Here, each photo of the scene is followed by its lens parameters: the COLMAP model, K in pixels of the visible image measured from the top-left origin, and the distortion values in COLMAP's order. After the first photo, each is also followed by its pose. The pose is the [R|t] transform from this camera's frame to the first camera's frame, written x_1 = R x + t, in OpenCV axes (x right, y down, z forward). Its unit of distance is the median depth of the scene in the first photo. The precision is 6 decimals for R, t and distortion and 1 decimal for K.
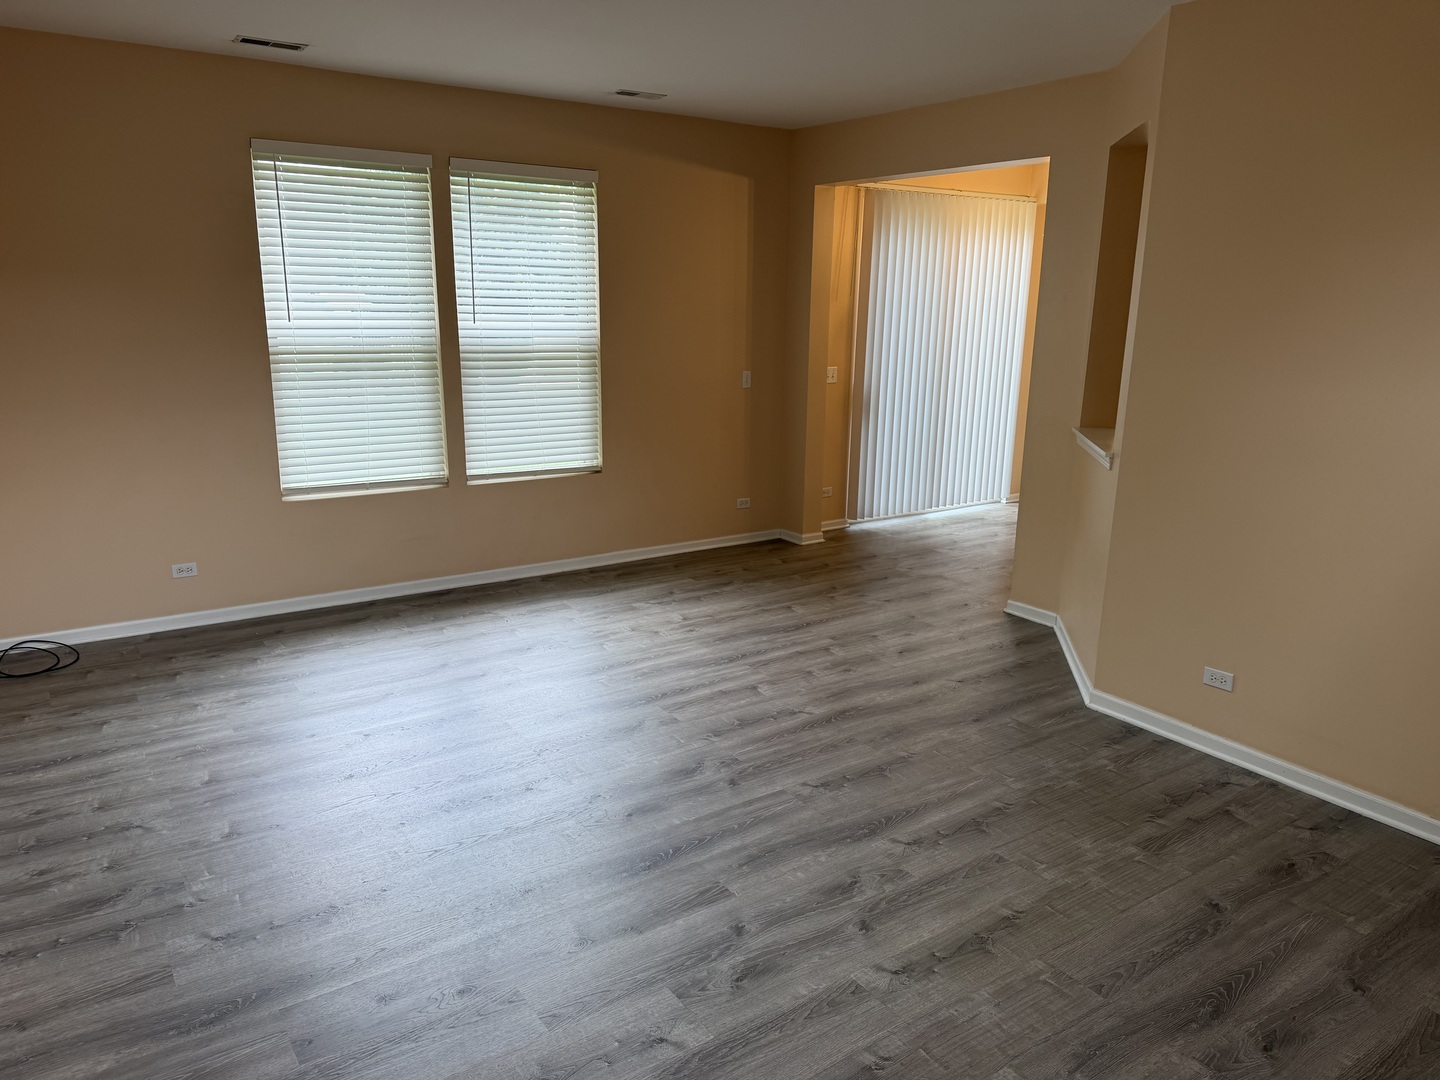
lens RADIAL K [[1011.8, 0, 720.0], [0, 1011.8, 540.0], [0, 0, 1]] dist [-0.003079, -0.005772]
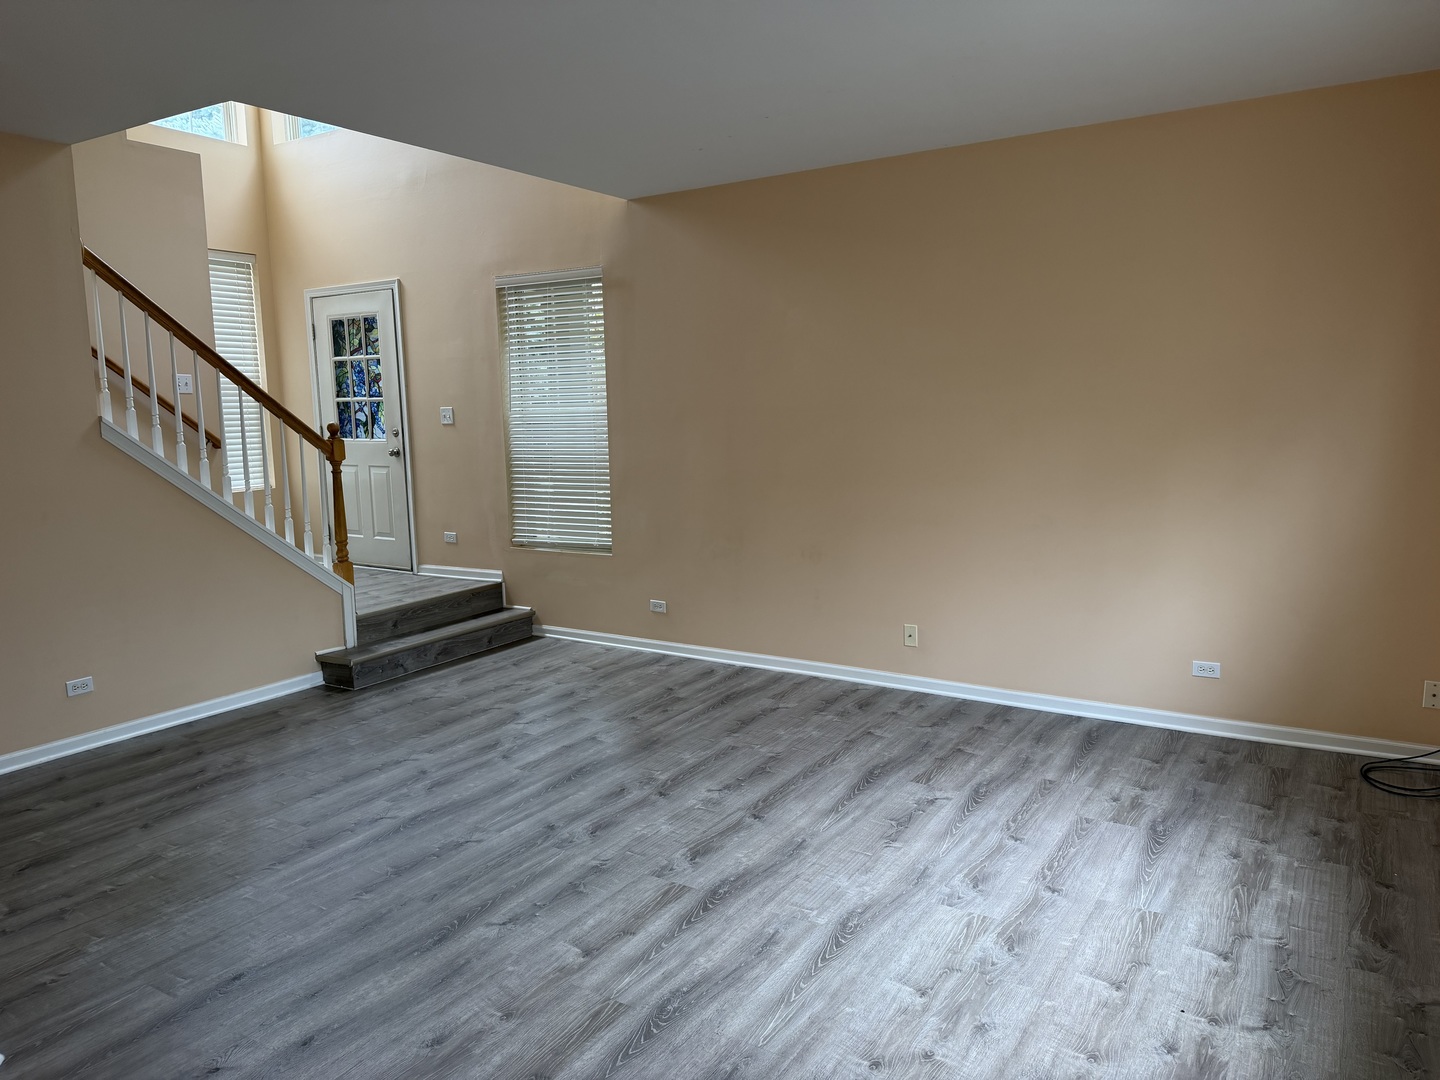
lens RADIAL K [[1007.4, 0, 720.0], [0, 1007.4, 540.0], [0, 0, 1]] dist [-0.003271, -0.096169]
pose [[-0.923122, 0.046196, -0.381722, 0.205843], [-0.090792, 0.938496, 0.333140, -0.346394], [0.373635, 0.342187, -0.862152, 1.654185]]
